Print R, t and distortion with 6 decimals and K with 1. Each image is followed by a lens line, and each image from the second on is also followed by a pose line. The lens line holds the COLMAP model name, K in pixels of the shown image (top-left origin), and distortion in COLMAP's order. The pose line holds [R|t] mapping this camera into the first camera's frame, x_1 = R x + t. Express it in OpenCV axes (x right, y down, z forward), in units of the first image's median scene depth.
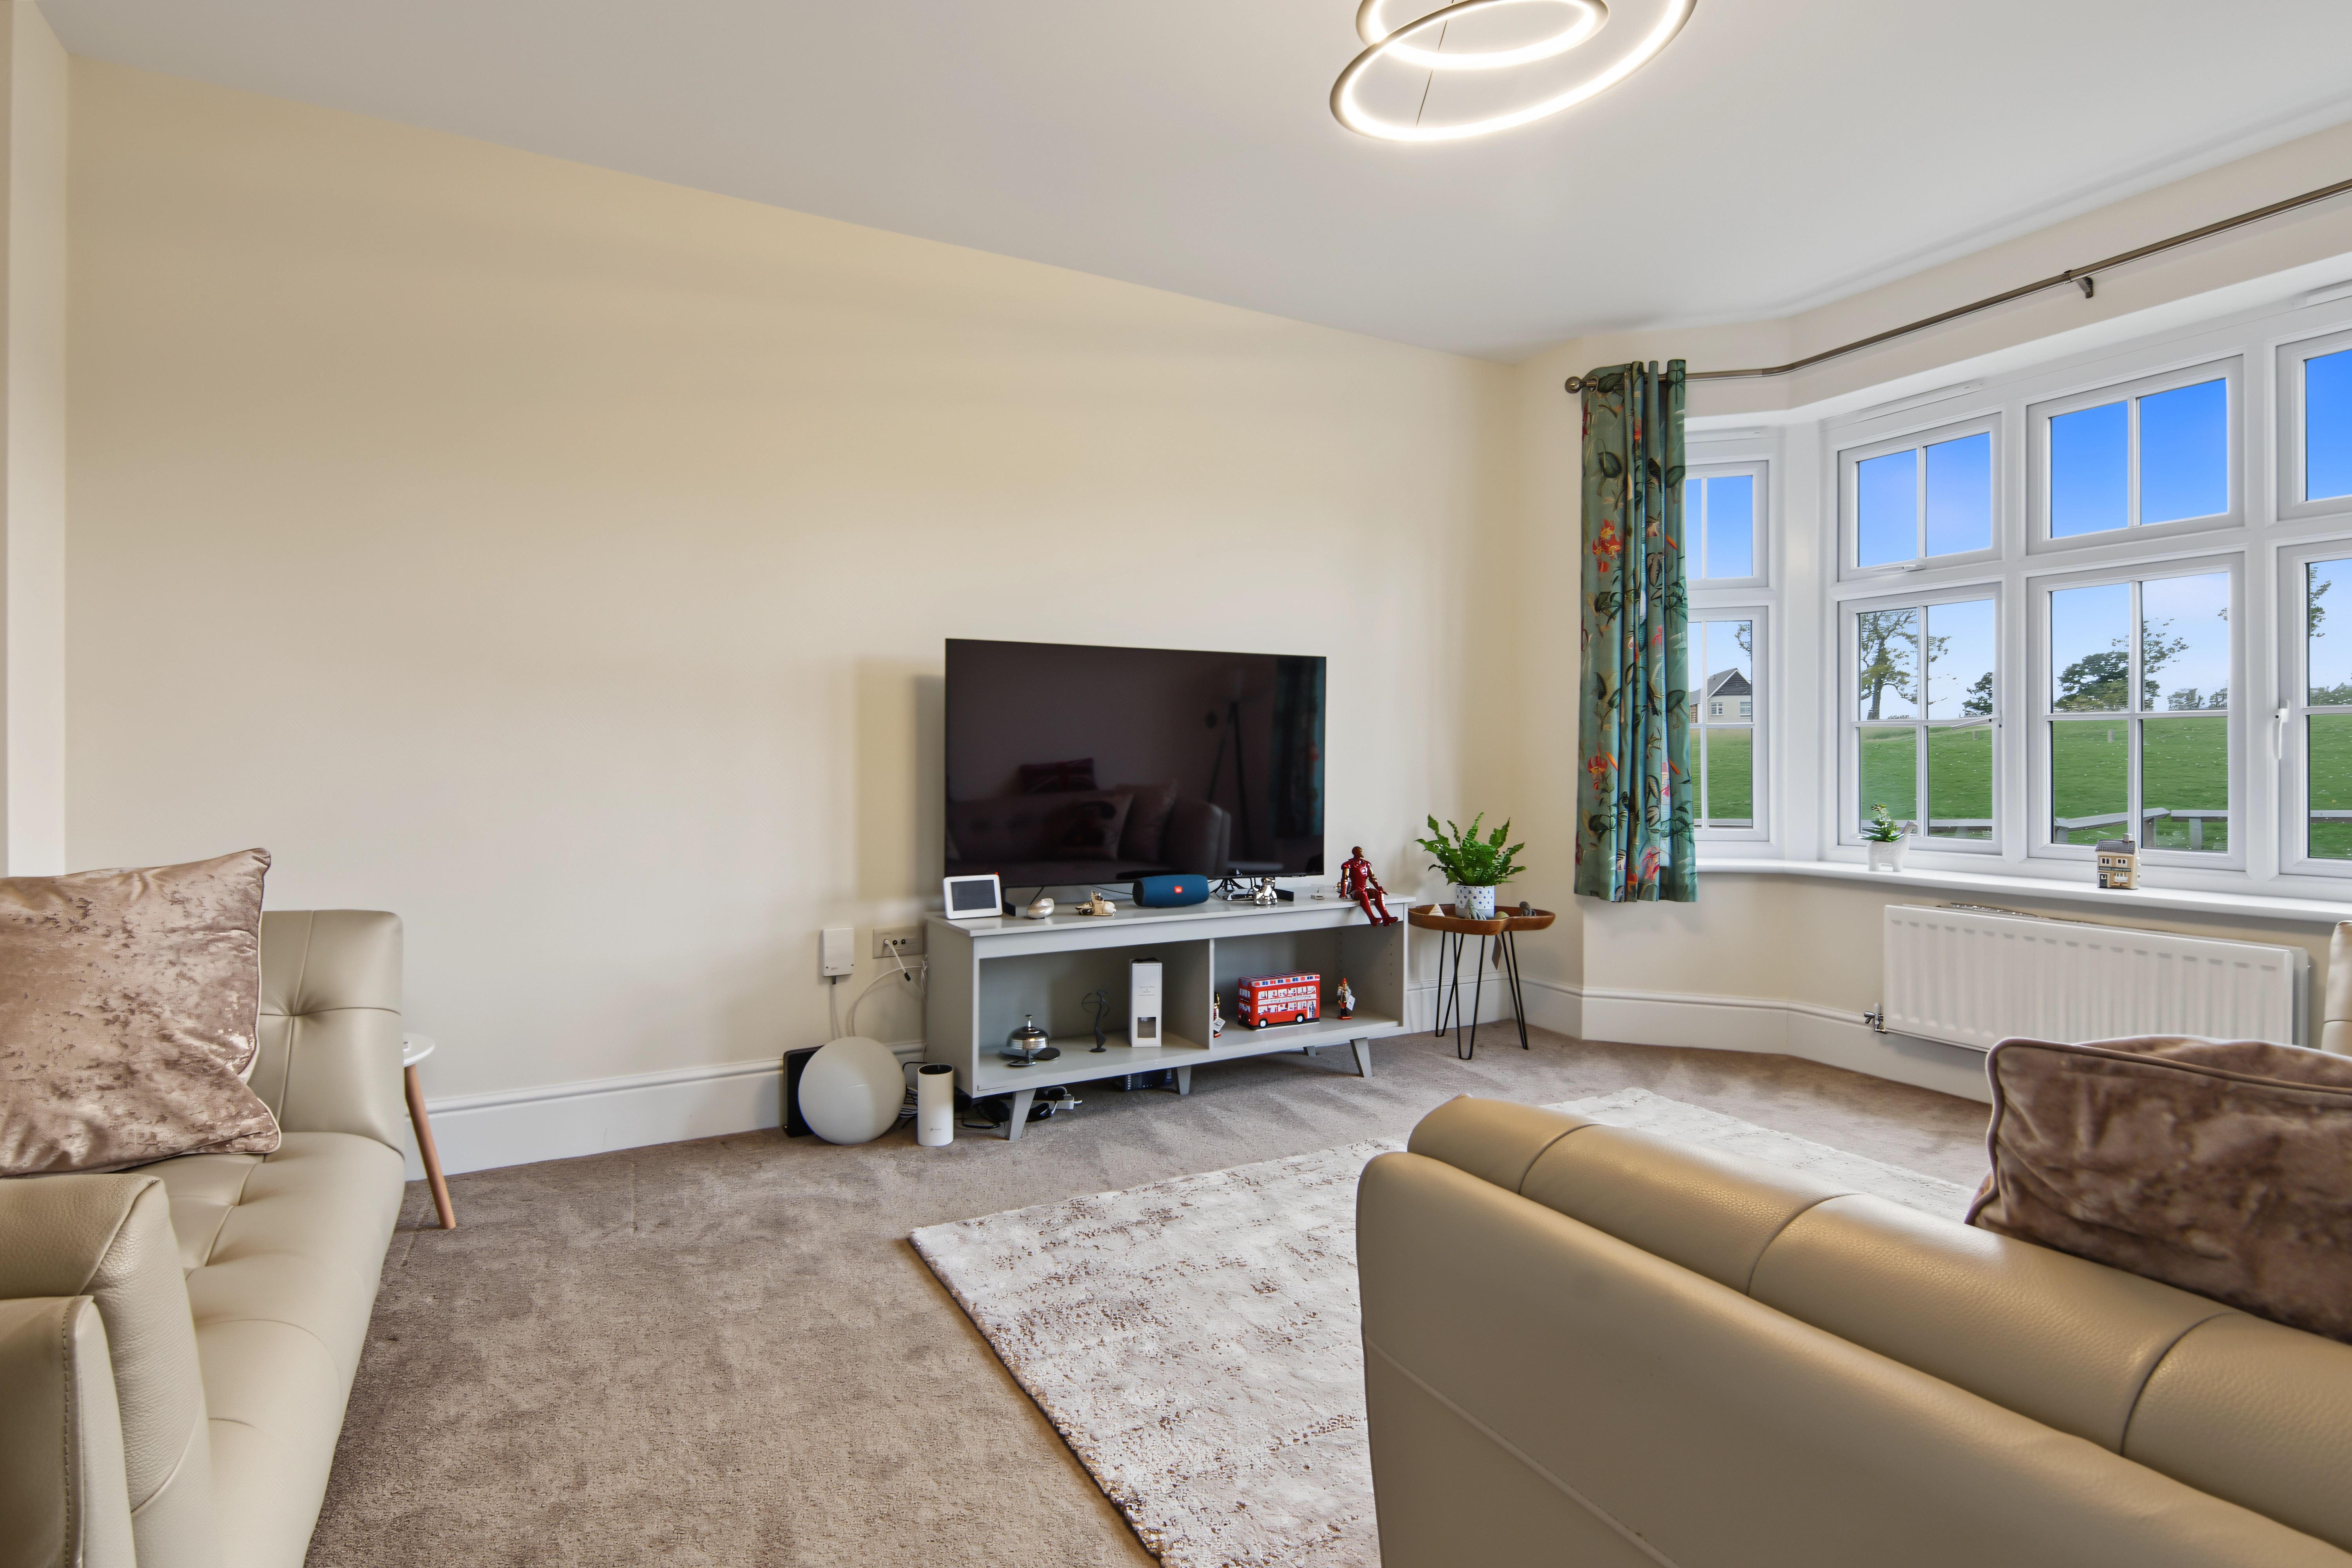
lens RADIAL K [[1177.3, 0, 1175.3], [0, 1177.3, 770.4], [0, 0, 1]] dist [-0.001873, -0.001903]
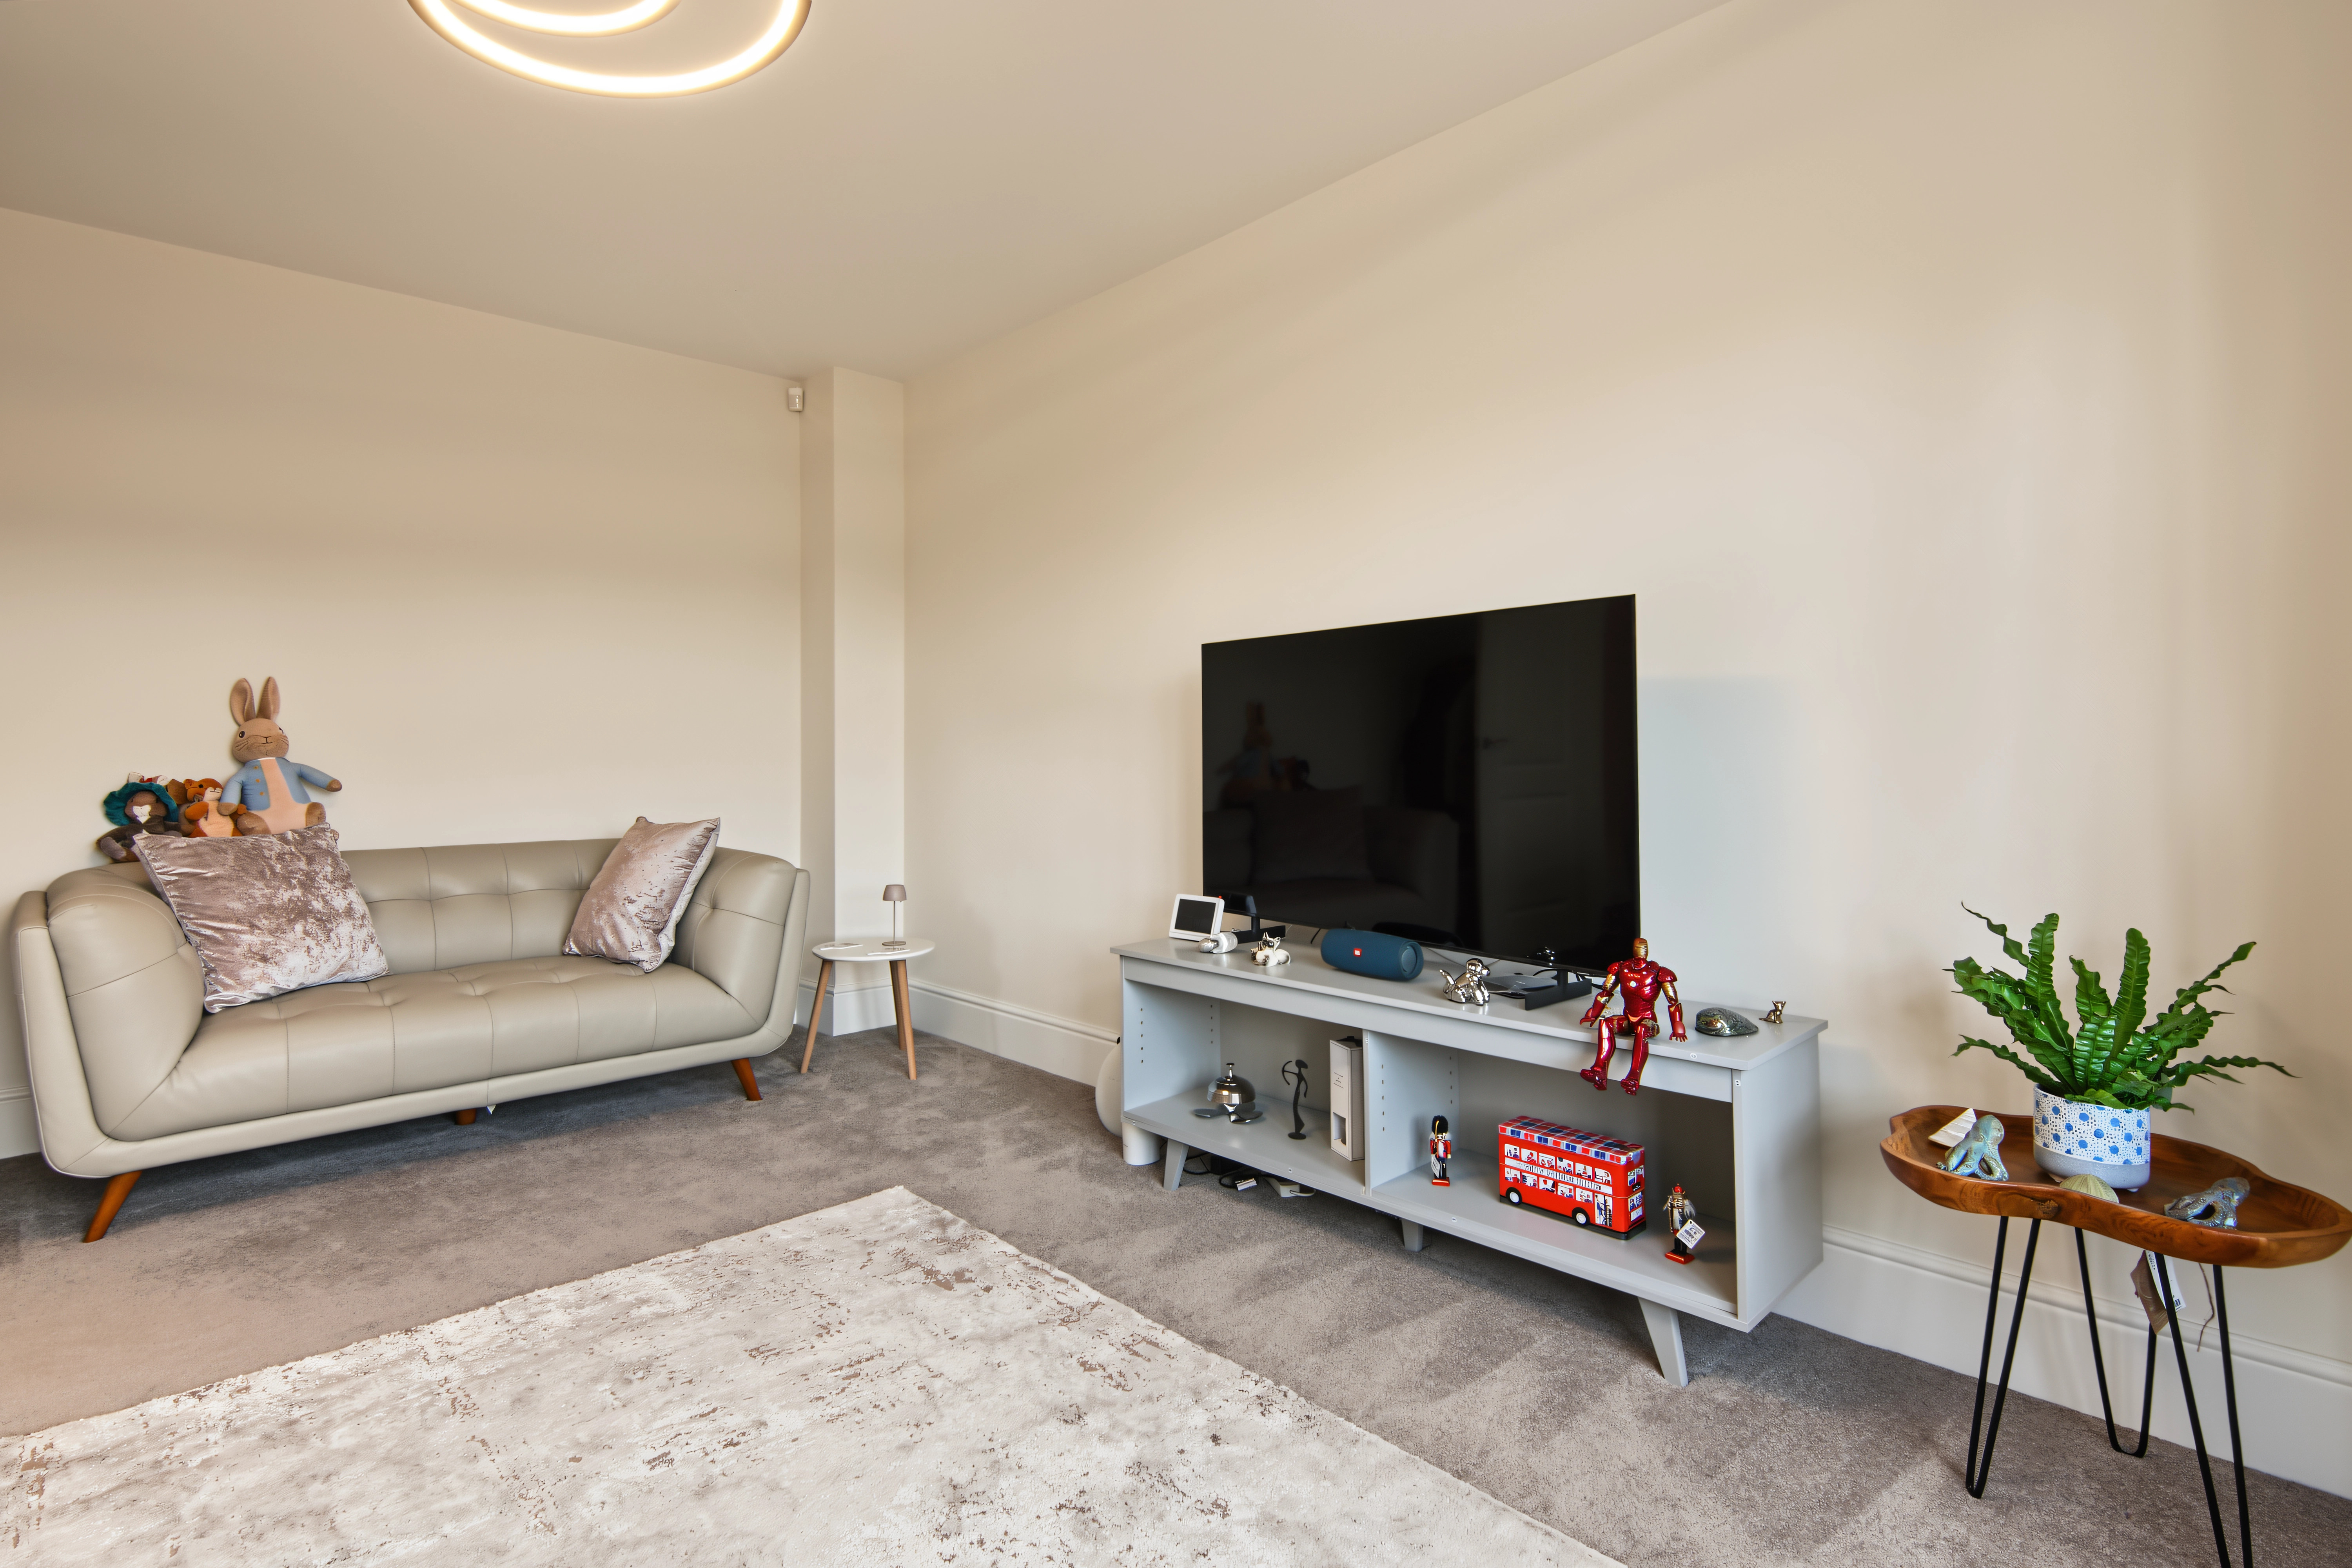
lens RADIAL K [[1177.3, 0, 1176.8], [0, 1177.3, 769.1], [0, 0, 1]] dist [-0.001873, -0.001903]
pose [[0.224059, 0.003260, -0.974570, 0.698847], [-0.004865, 0.999986, 0.002226, -0.015663], [0.974563, 0.004243, 0.224072, 0.736453]]
